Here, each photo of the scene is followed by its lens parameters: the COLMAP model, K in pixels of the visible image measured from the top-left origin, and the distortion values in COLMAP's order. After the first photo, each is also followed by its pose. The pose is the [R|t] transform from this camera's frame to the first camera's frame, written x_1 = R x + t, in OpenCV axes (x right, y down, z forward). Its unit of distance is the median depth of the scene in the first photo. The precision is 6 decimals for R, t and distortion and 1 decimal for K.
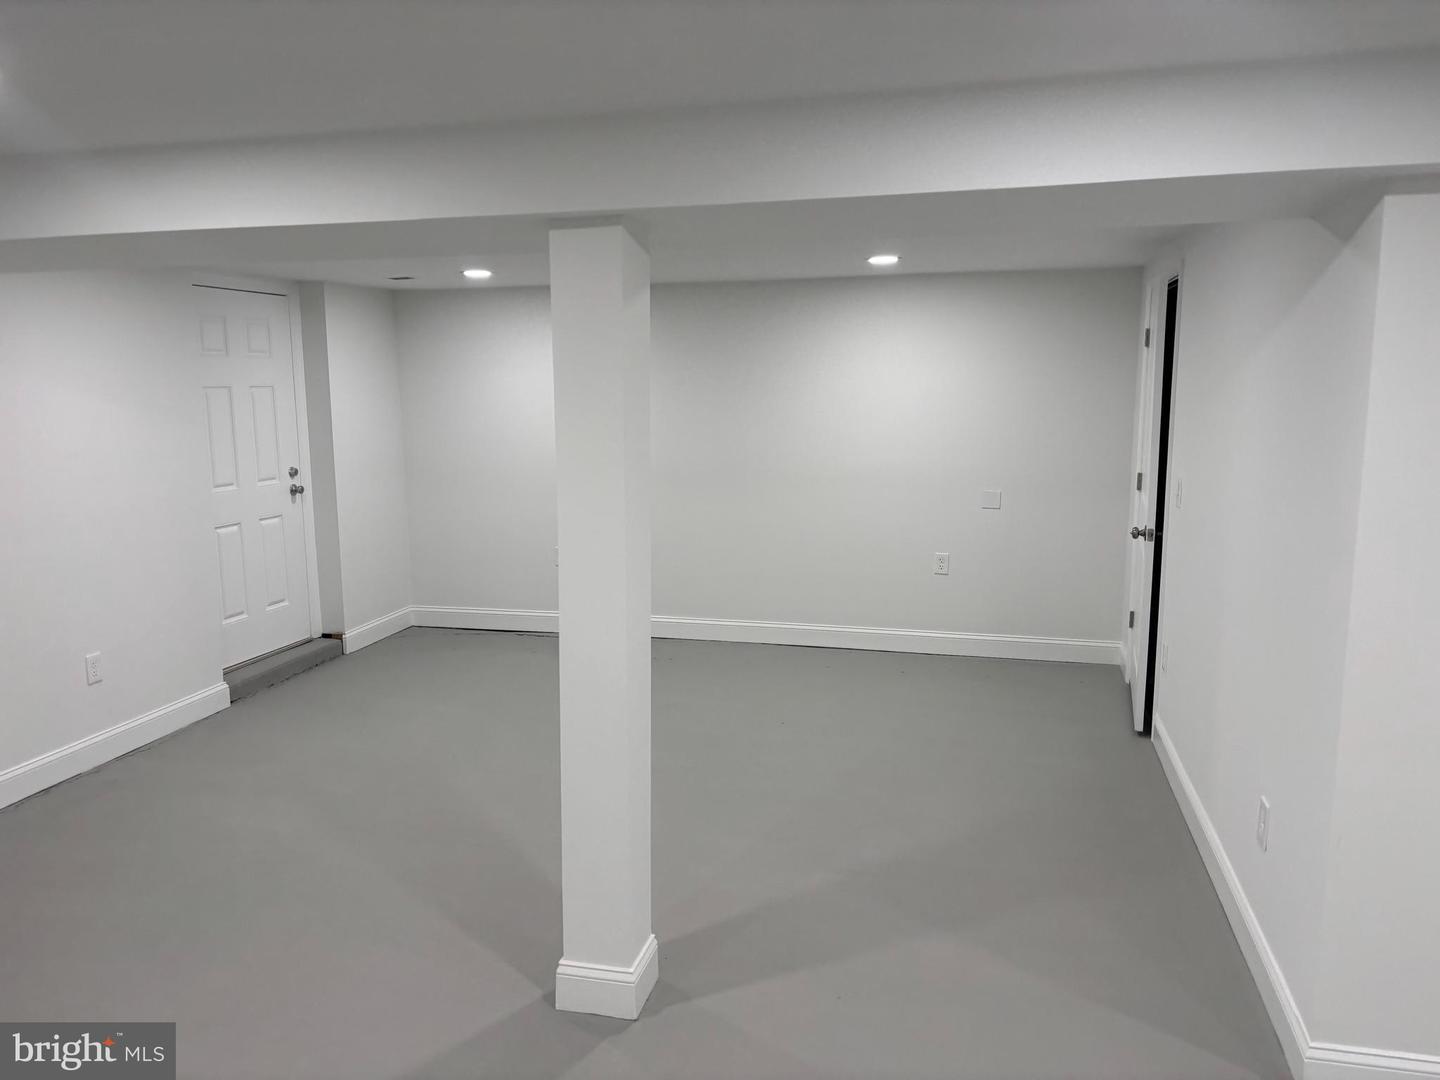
lens RADIAL K [[1095.9, 0, 714.4], [0, 1095.9, 549.3], [0, 0, 1]] dist [0.049353, -0.002718]
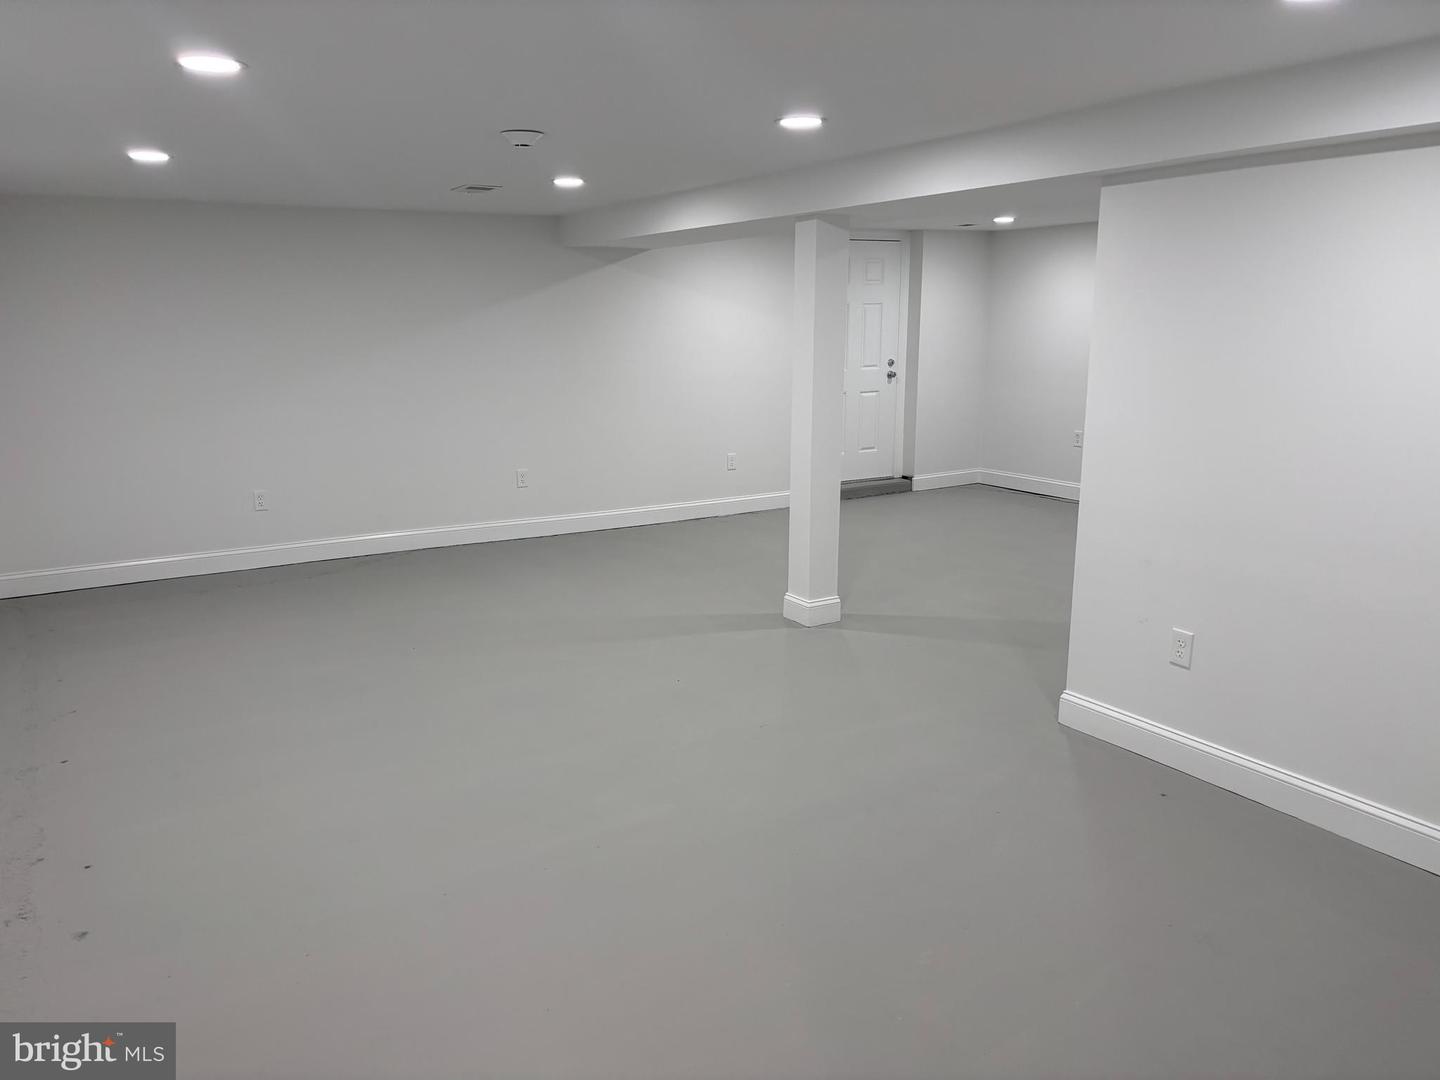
lens RADIAL K [[1095.9, 0, 723.2], [0, 1095.9, 535.4], [0, 0, 1]] dist [0.049353, -0.002718]
pose [[0.722113, 0.143130, -0.676806, 0.484652], [-0.104431, 0.989704, 0.097880, 0.038782], [0.683848, -0.000001, 0.729625, -0.227987]]
